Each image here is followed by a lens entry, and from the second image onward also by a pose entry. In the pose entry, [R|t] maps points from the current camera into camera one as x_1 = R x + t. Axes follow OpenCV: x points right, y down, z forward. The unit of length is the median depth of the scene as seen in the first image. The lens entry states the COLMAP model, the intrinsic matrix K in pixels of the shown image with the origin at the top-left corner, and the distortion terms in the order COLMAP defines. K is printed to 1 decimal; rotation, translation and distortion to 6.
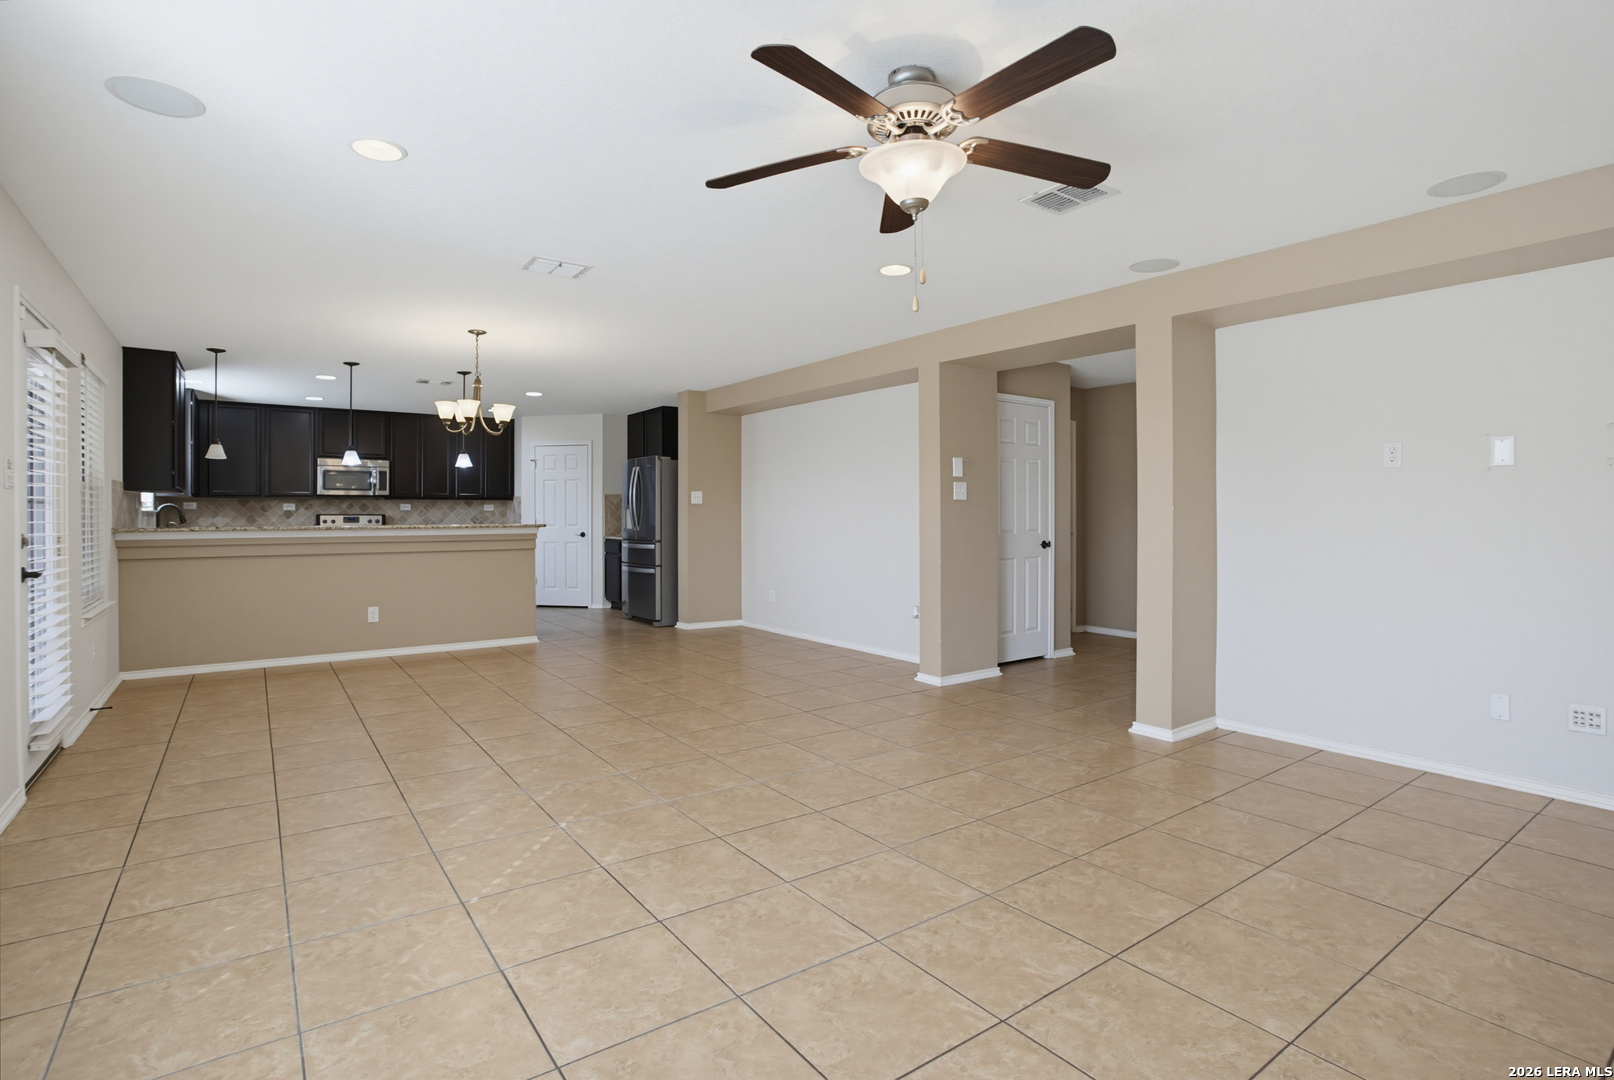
lens RADIAL K [[798.2, 0, 817.8], [0, 798.2, 527.0], [0, 0, 1]] dist [-0.071677, 0.026009]
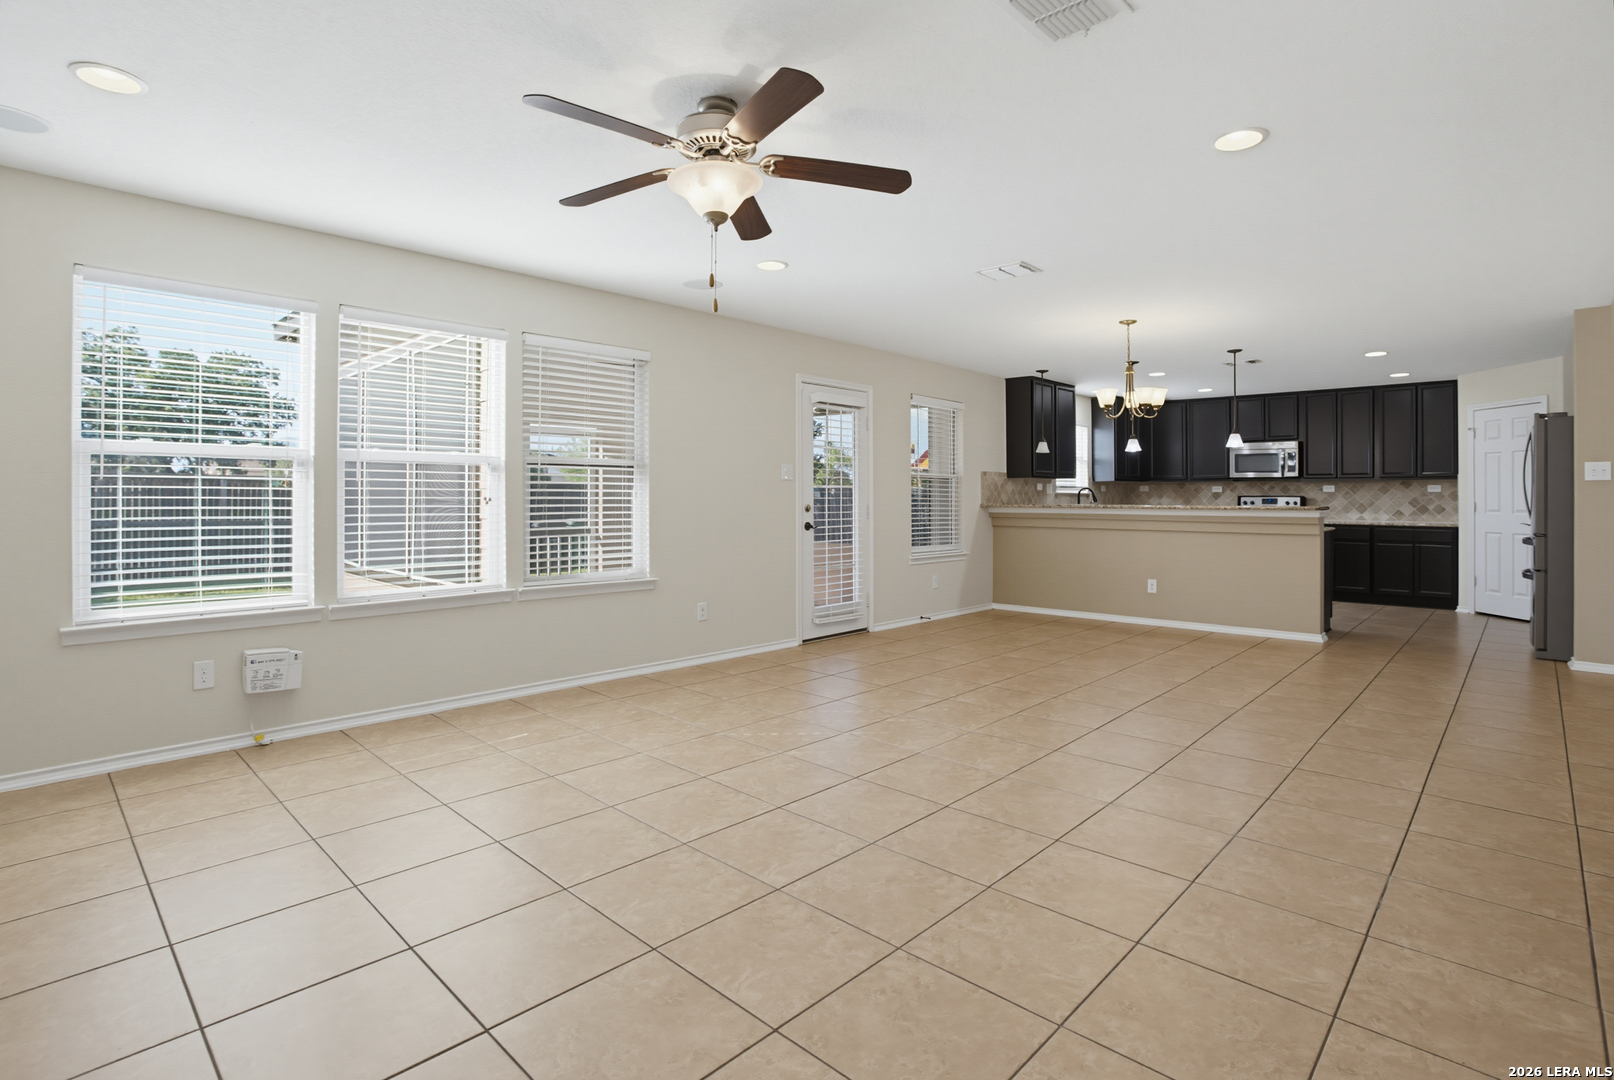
lens RADIAL K [[798.2, 0, 806.0], [0, 798.2, 499.3], [0, 0, 1]] dist [-0.071677, 0.026009]
pose [[0.181554, 0.005255, -0.983367, 0.334859], [-0.018991, 0.999818, 0.001837, -0.002467], [0.983198, 0.018341, 0.181621, 0.245239]]
